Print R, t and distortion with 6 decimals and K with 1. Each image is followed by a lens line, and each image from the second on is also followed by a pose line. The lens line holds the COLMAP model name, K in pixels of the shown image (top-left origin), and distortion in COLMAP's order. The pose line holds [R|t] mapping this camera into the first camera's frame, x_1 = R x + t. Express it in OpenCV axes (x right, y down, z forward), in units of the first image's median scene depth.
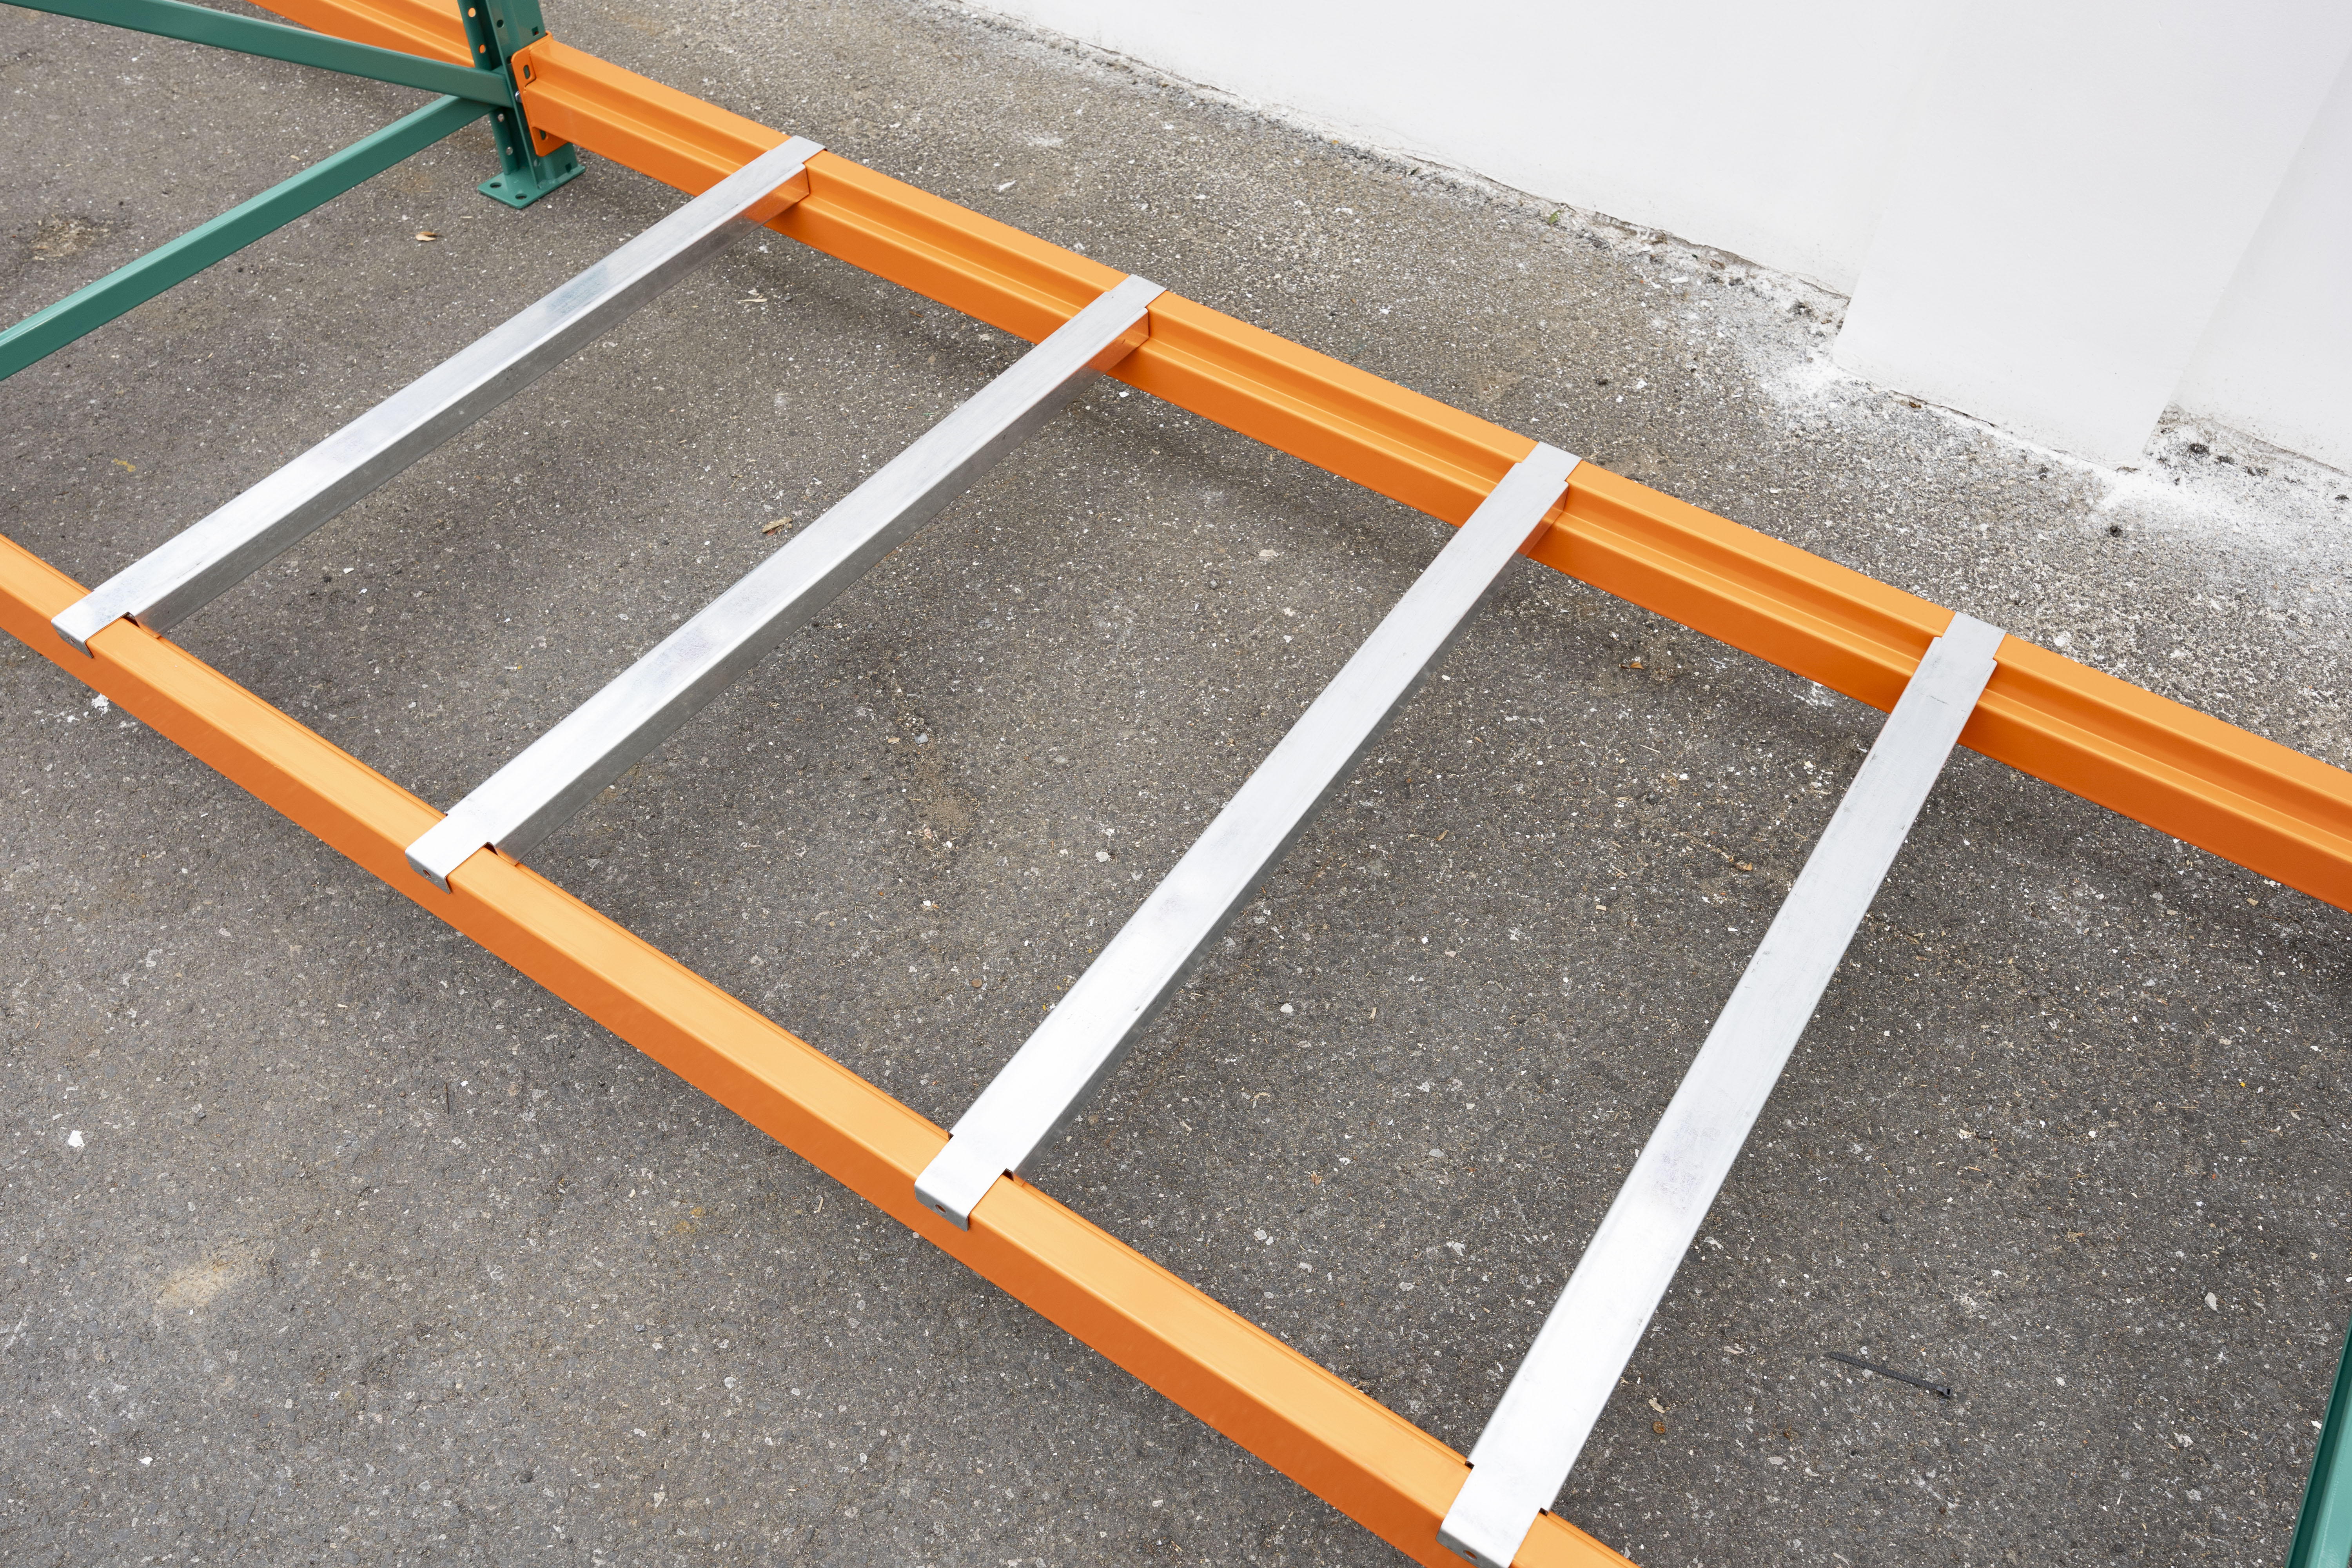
lens RADIAL K [[1854.8, 0, 1176.0], [0, 1854.8, 784.0], [0, 0, 1]] dist [0.011408, -0.001626]
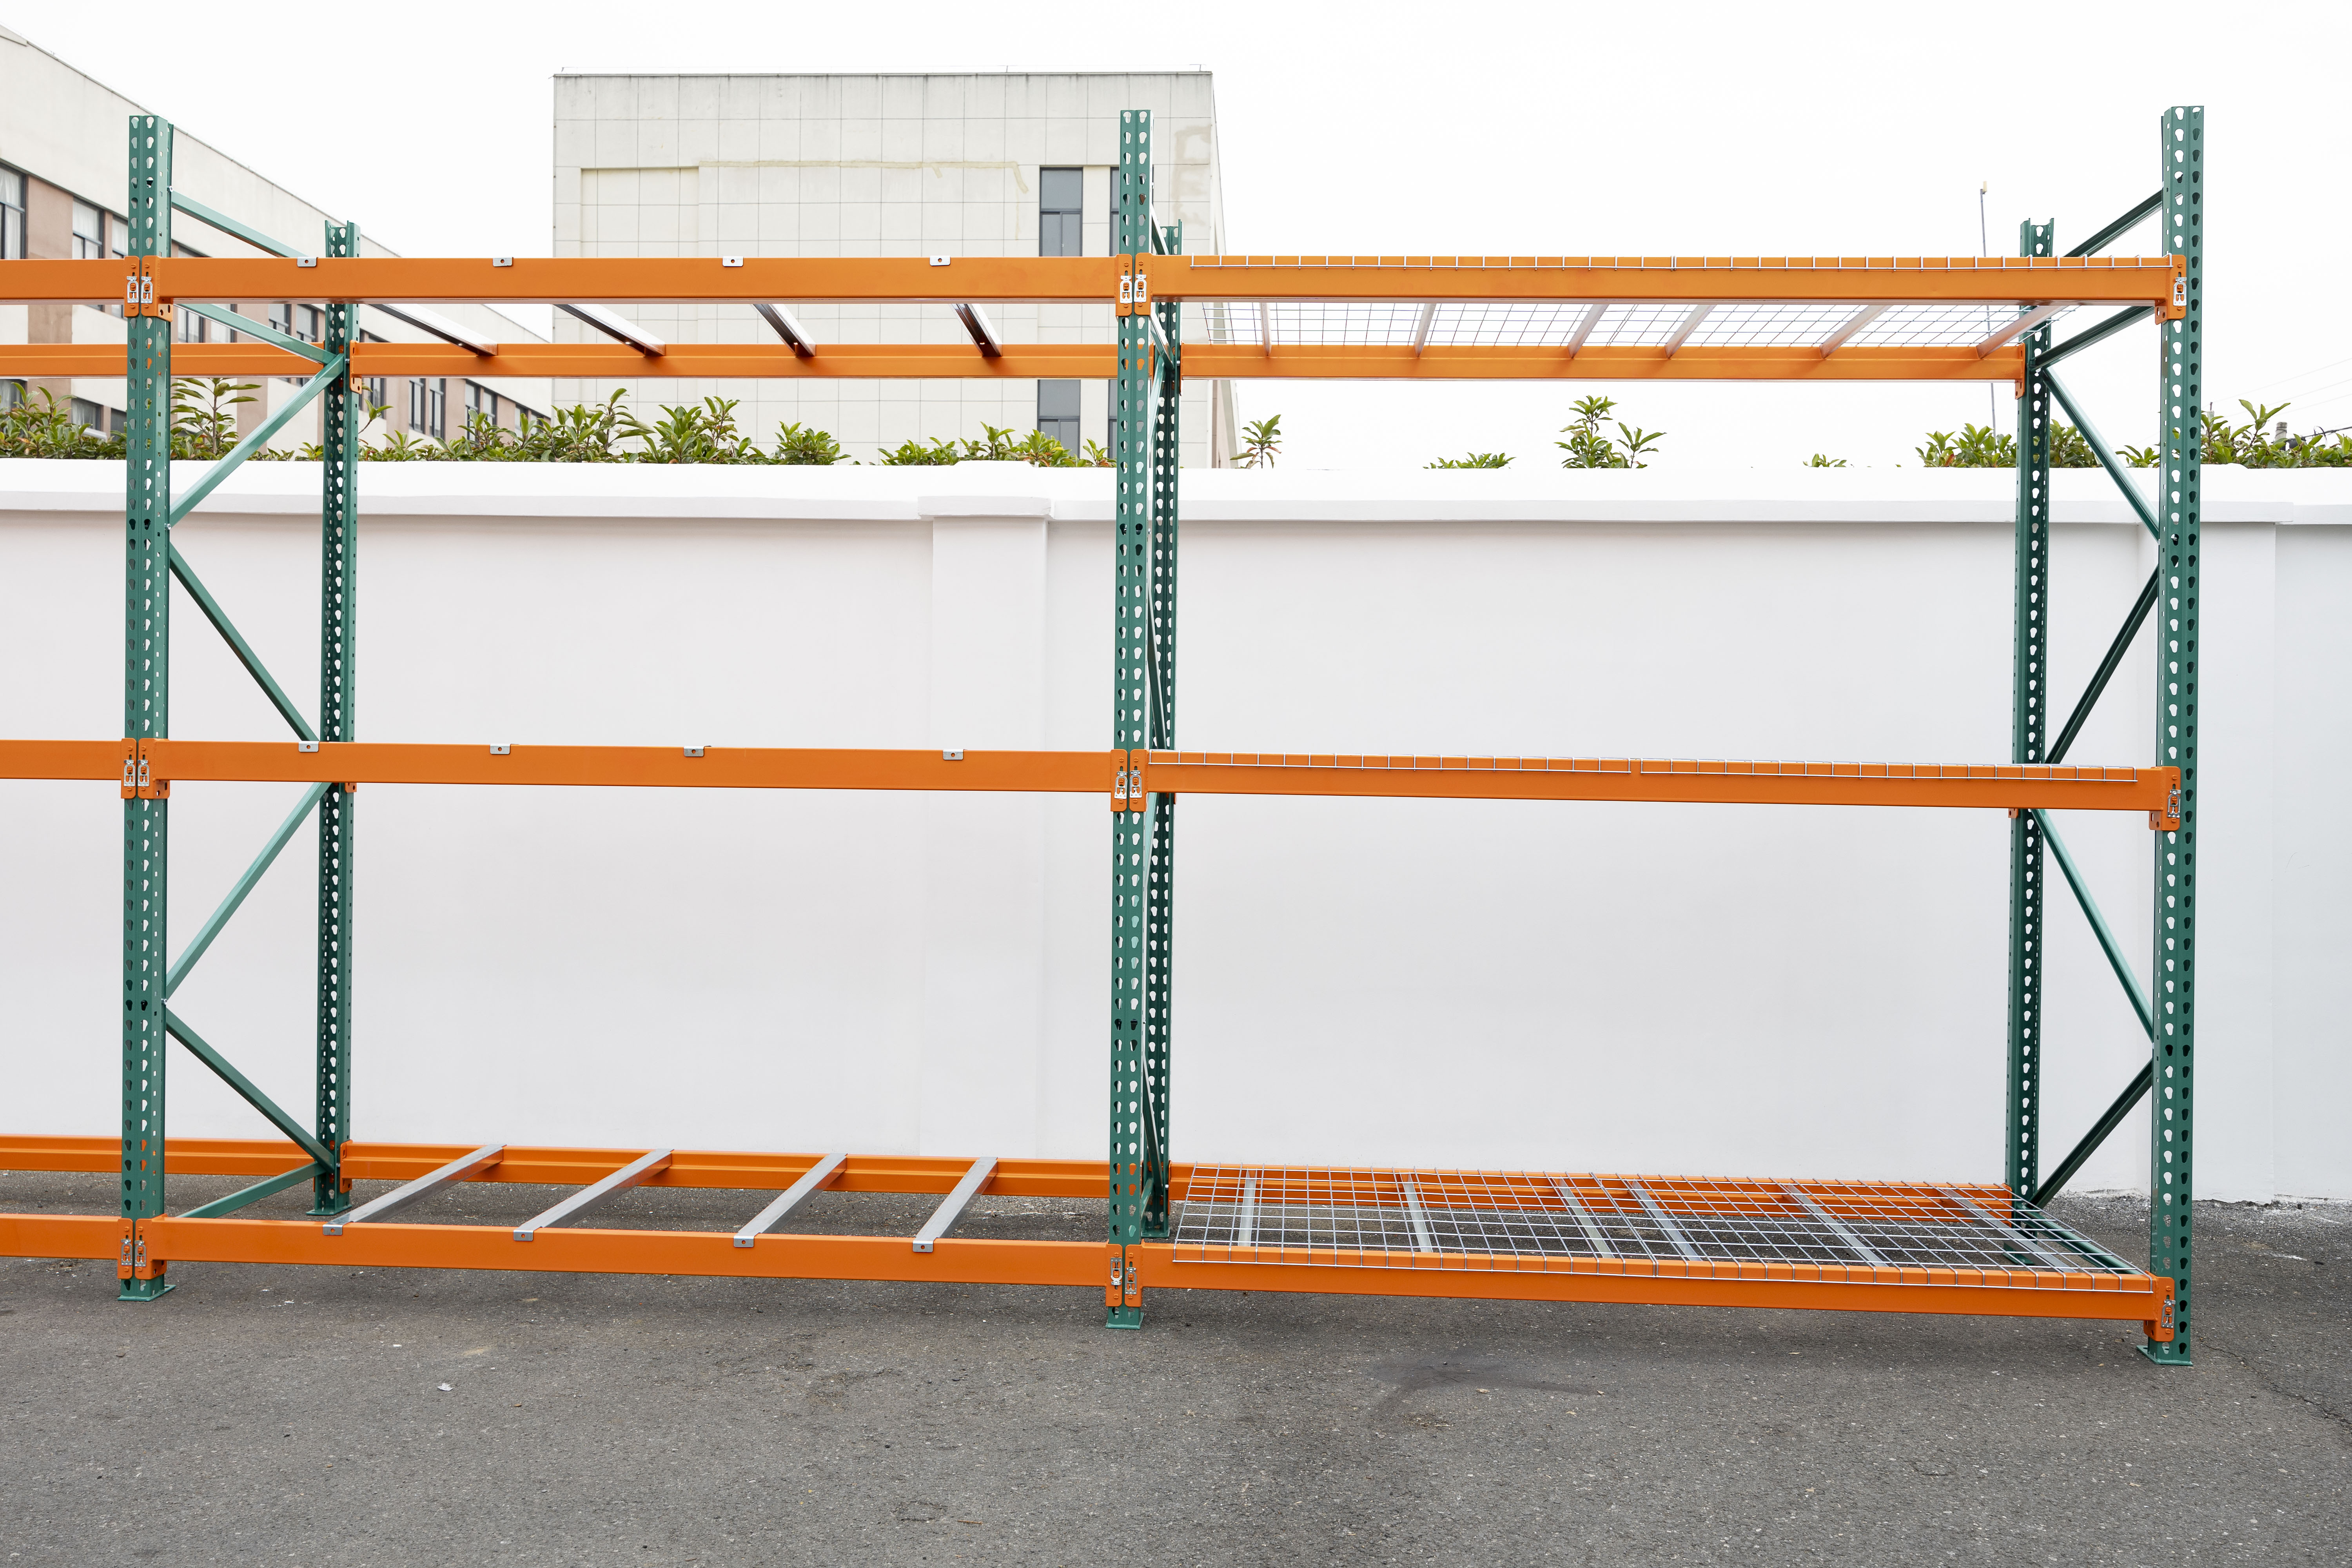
lens RADIAL K [[2105.9, 0, 1176.0], [0, 2105.9, 784.0], [0, 0, 1]] dist [0.001407, 0.000063]
pose [[0.860453, -0.000903, 0.509529, -1.226269], [0.382526, 0.661739, -0.644807, 2.133359], [-0.336593, 0.749734, 0.569740, -1.774224]]
